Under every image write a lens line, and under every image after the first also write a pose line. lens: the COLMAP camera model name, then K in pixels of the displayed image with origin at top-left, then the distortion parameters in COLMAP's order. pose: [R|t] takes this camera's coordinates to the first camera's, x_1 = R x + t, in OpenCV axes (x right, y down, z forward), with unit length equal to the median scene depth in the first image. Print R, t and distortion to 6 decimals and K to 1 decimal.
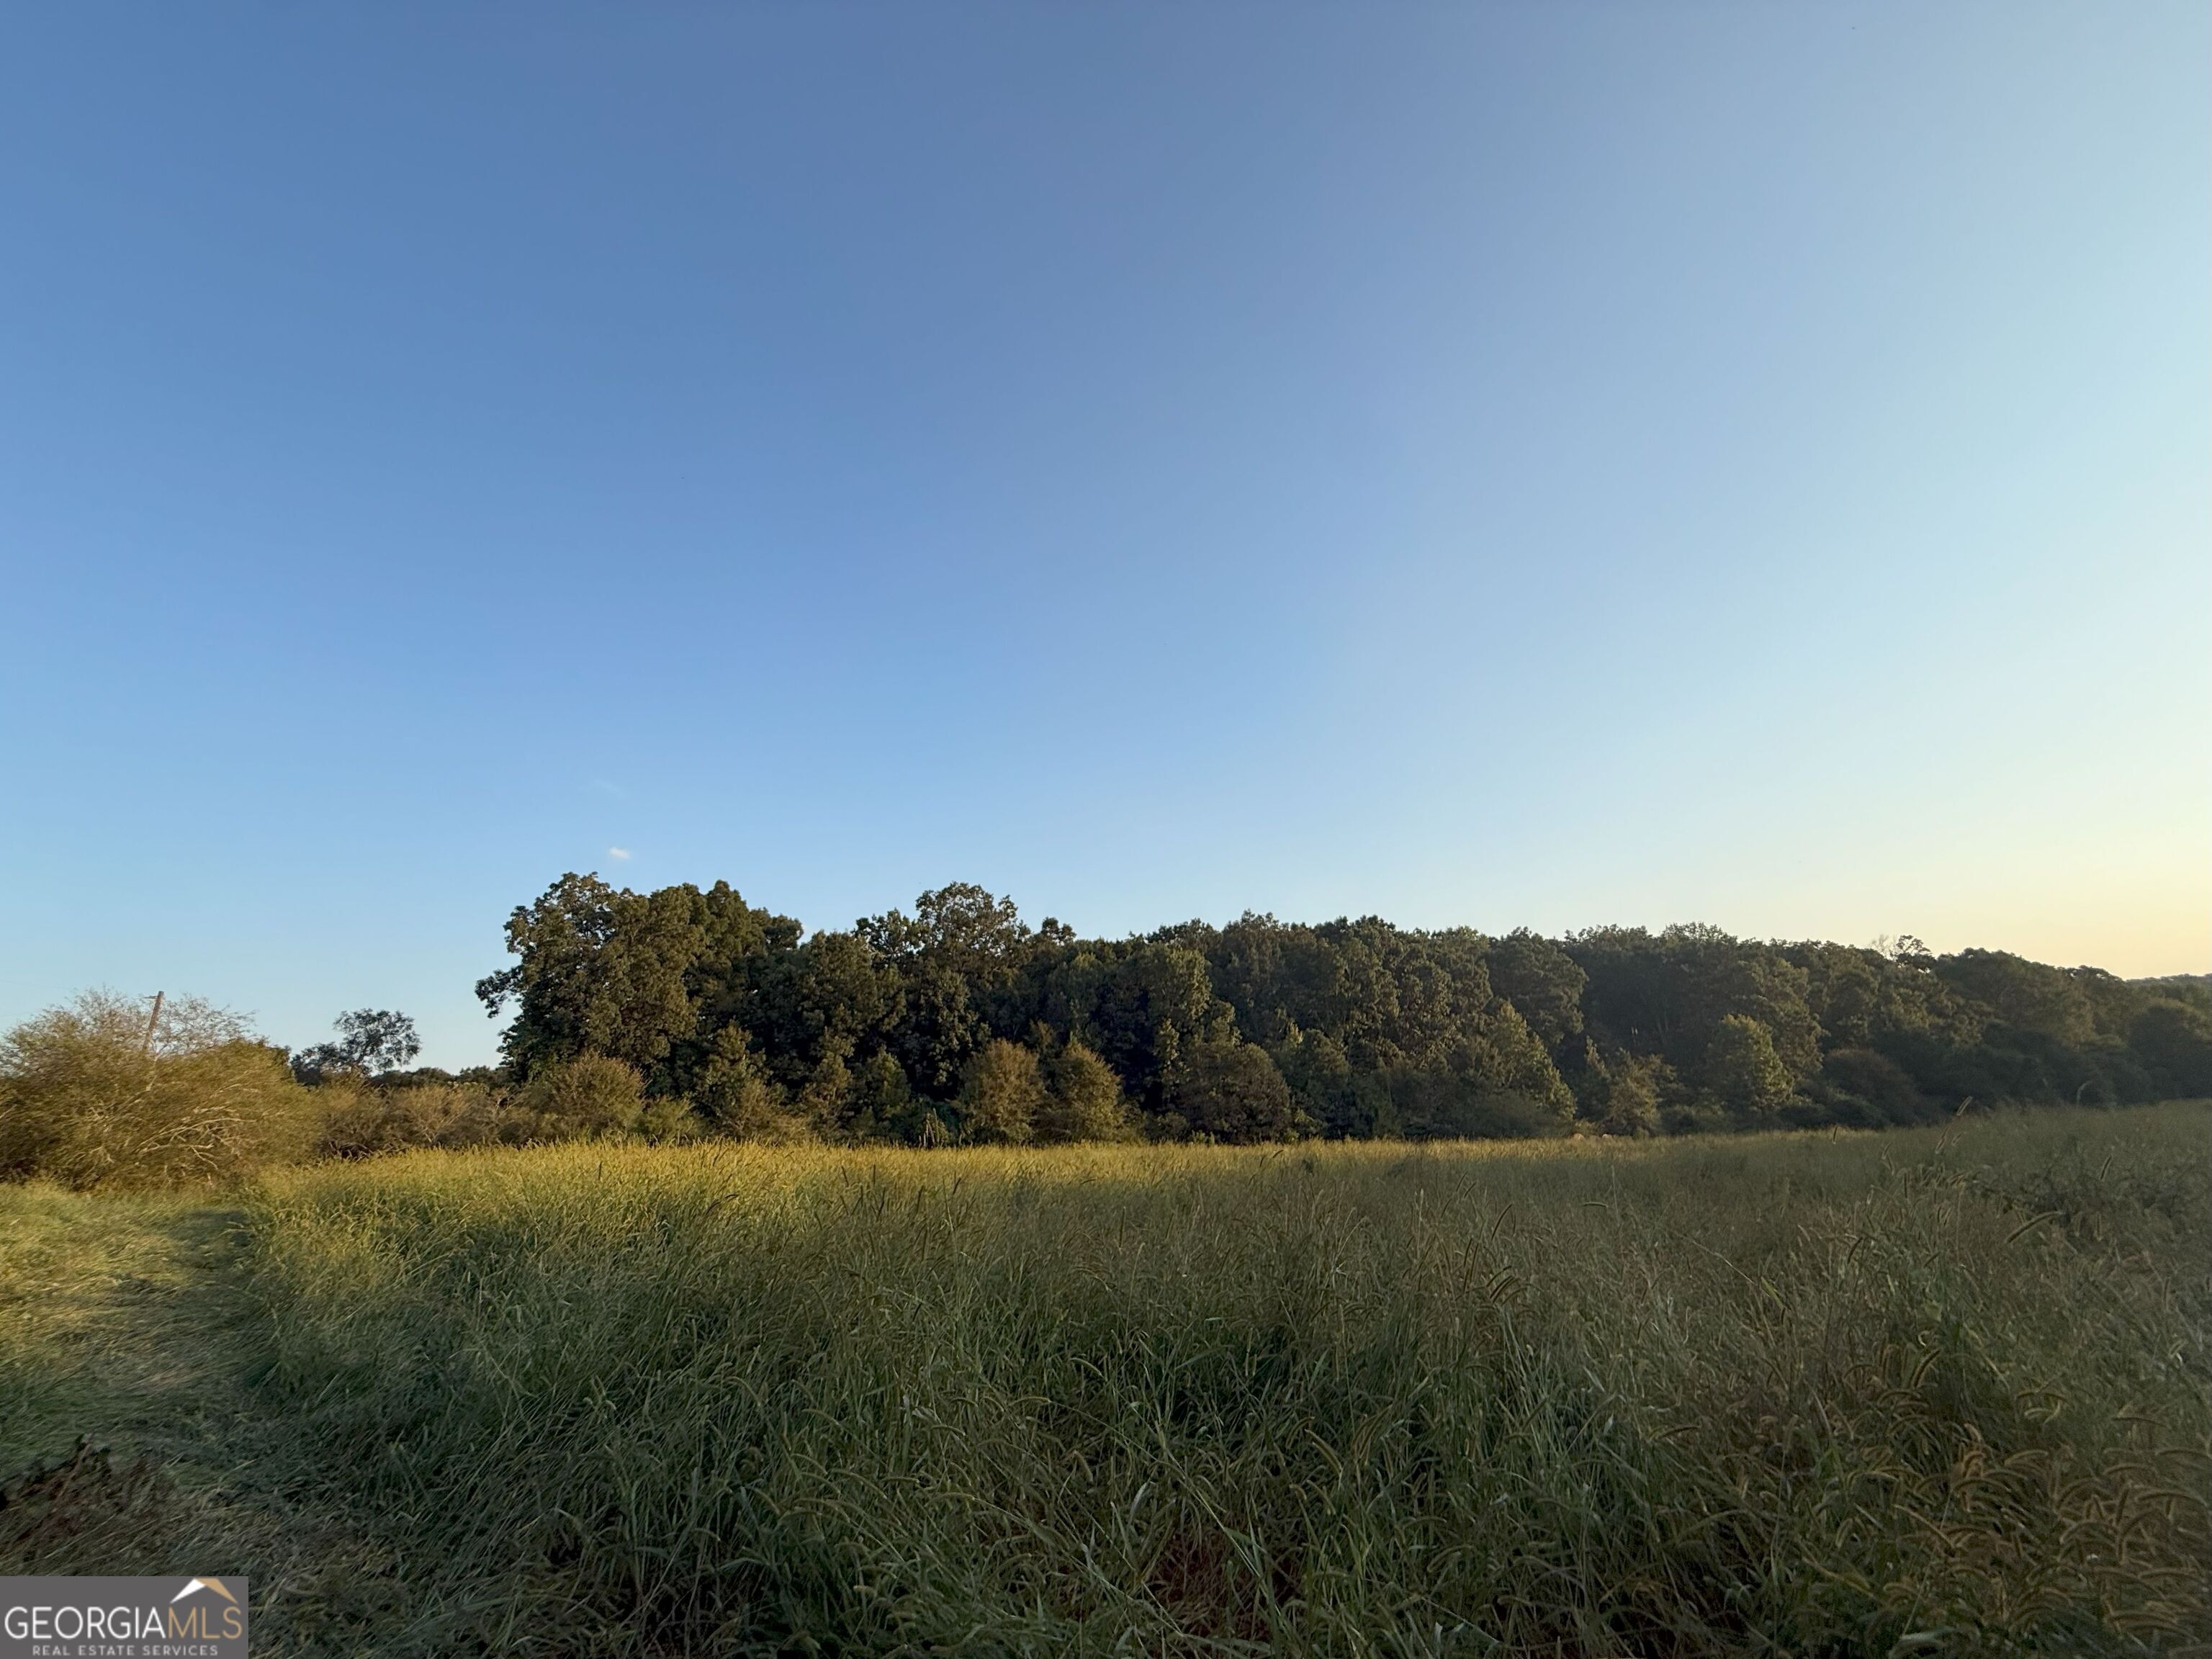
lens RADIAL K [[884.8, 0, 1106.5], [0, 884.8, 836.4], [0, 0, 1]] dist [-0.001320, -0.000383]
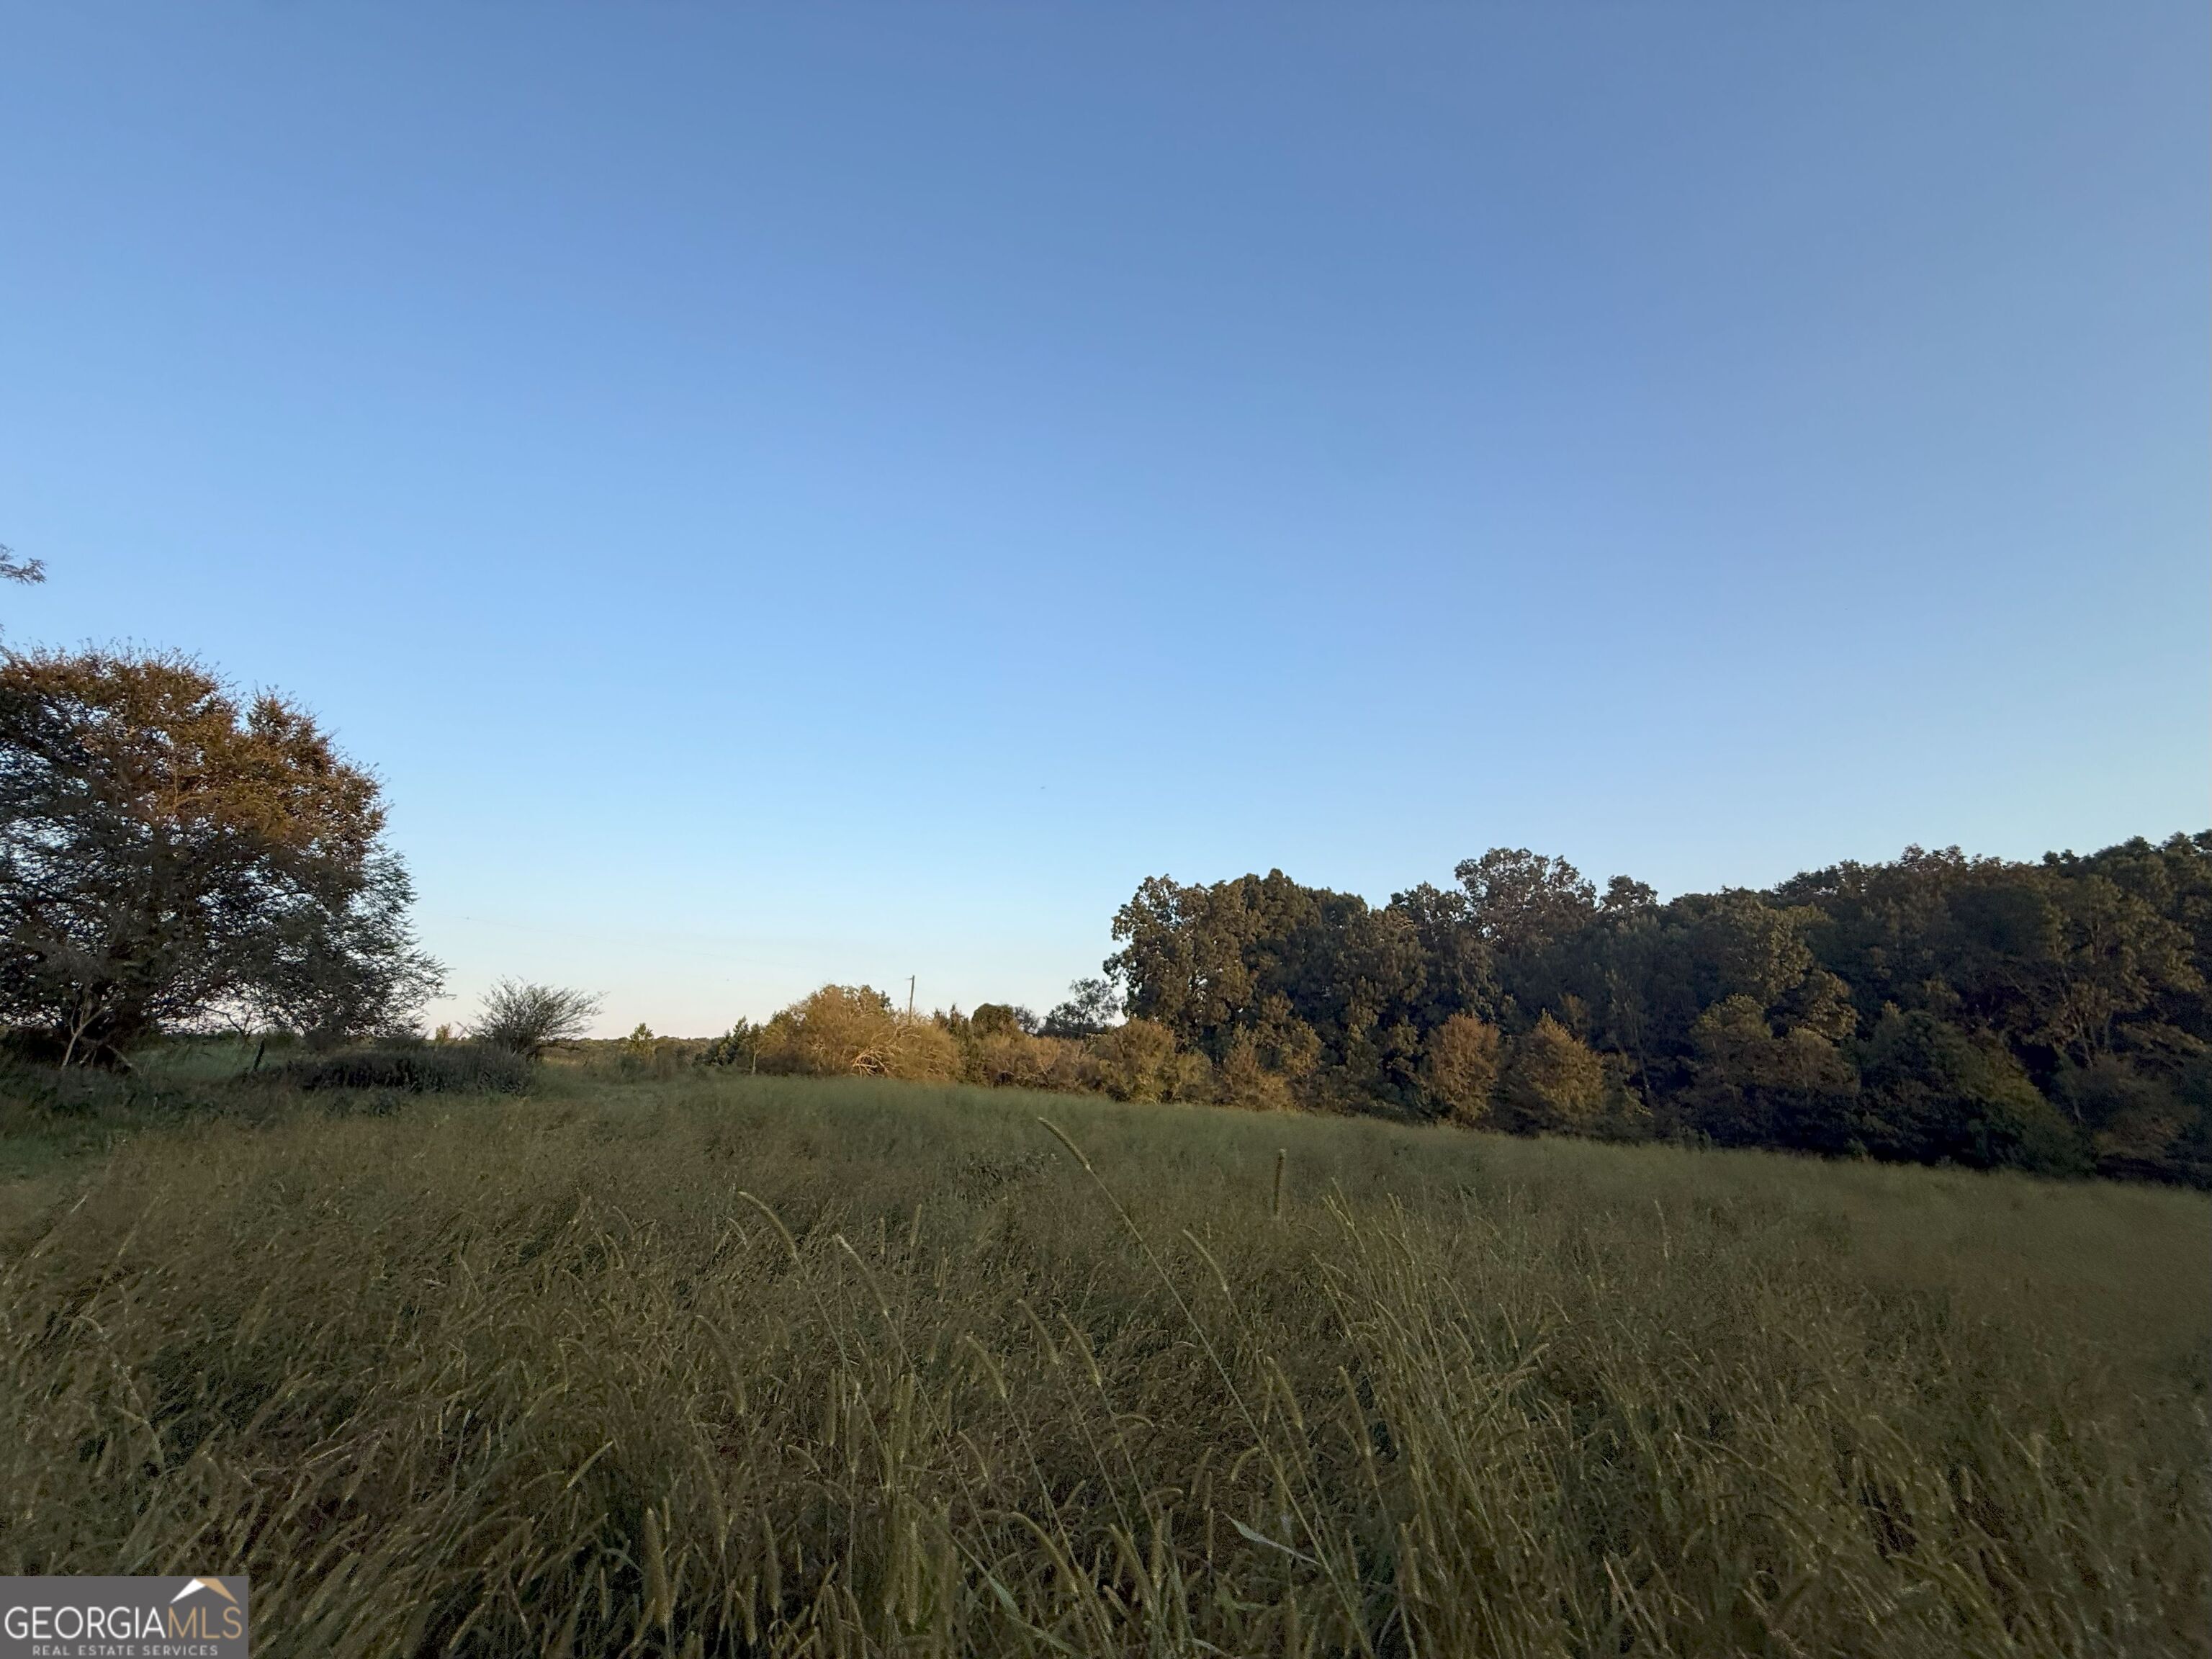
lens RADIAL K [[884.8, 0, 1102.1], [0, 884.8, 824.1], [0, 0, 1]] dist [-0.001320, -0.000383]
pose [[0.732370, -0.117063, -0.670768, 0.205196], [0.136691, 0.990333, -0.023589, -0.012901], [0.667045, -0.074412, 0.741292, -0.002304]]
